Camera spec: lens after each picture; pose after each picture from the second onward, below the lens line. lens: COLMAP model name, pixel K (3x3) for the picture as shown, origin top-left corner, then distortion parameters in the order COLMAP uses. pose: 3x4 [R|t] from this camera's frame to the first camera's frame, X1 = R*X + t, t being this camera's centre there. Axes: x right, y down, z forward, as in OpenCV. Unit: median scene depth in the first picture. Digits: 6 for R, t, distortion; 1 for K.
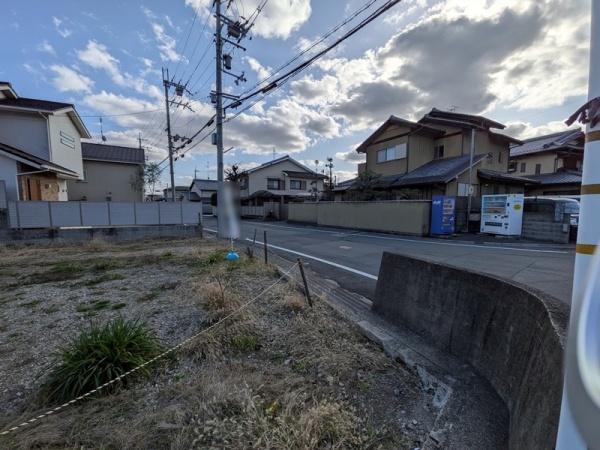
lens RADIAL K [[238.0, 0, 299.1], [0, 238.0, 223.9], [0, 0, 1]] dist [0.003385, -0.000165]
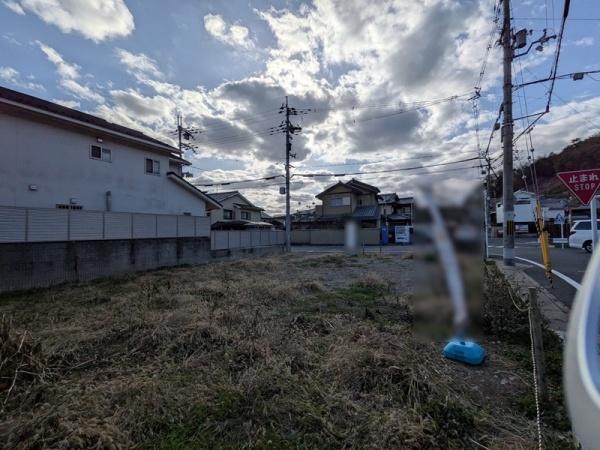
lens RADIAL K [[234.2, 0, 299.3], [0, 234.2, 224.1], [0, 0, 1]] dist [0.002696, -0.000503]
pose [[0.832611, 0.003674, 0.553847, -1.163613], [0.058537, 0.993794, -0.094592, 0.019723], [-0.550757, 0.111179, 0.827228, -0.344545]]
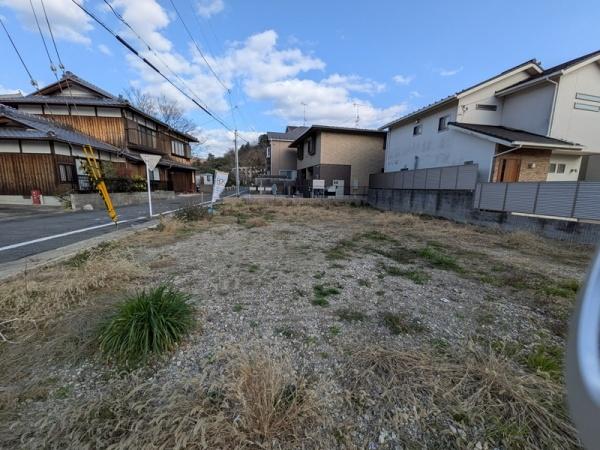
lens RADIAL K [[234.2, 0, 299.3], [0, 234.2, 224.1], [0, 0, 1]] dist [0.002696, -0.000503]
pose [[-0.220963, 0.148604, -0.963894, 0.000206], [-0.090460, 0.980940, 0.171969, -0.017259], [0.971078, 0.125193, -0.203309, 0.347476]]
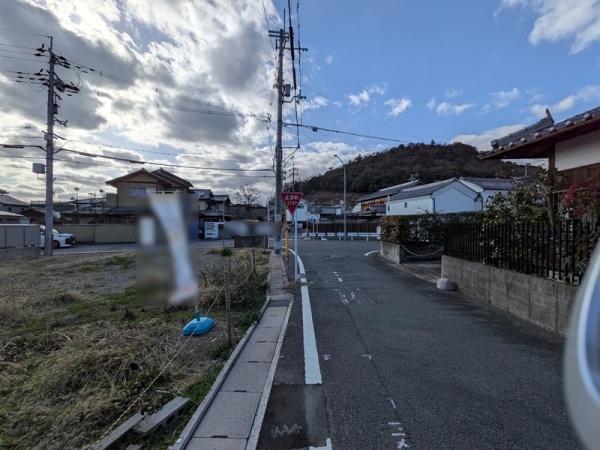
lens RADIAL K [[234.7, 0, 298.9], [0, 234.7, 228.5], [0, 0, 1]] dist [0.000753, -0.000466]
pose [[0.245929, -0.015569, 0.969163, -1.152535], [0.076493, 0.997064, -0.003394, 0.020507], [-0.966265, 0.074969, 0.246398, -0.429529]]
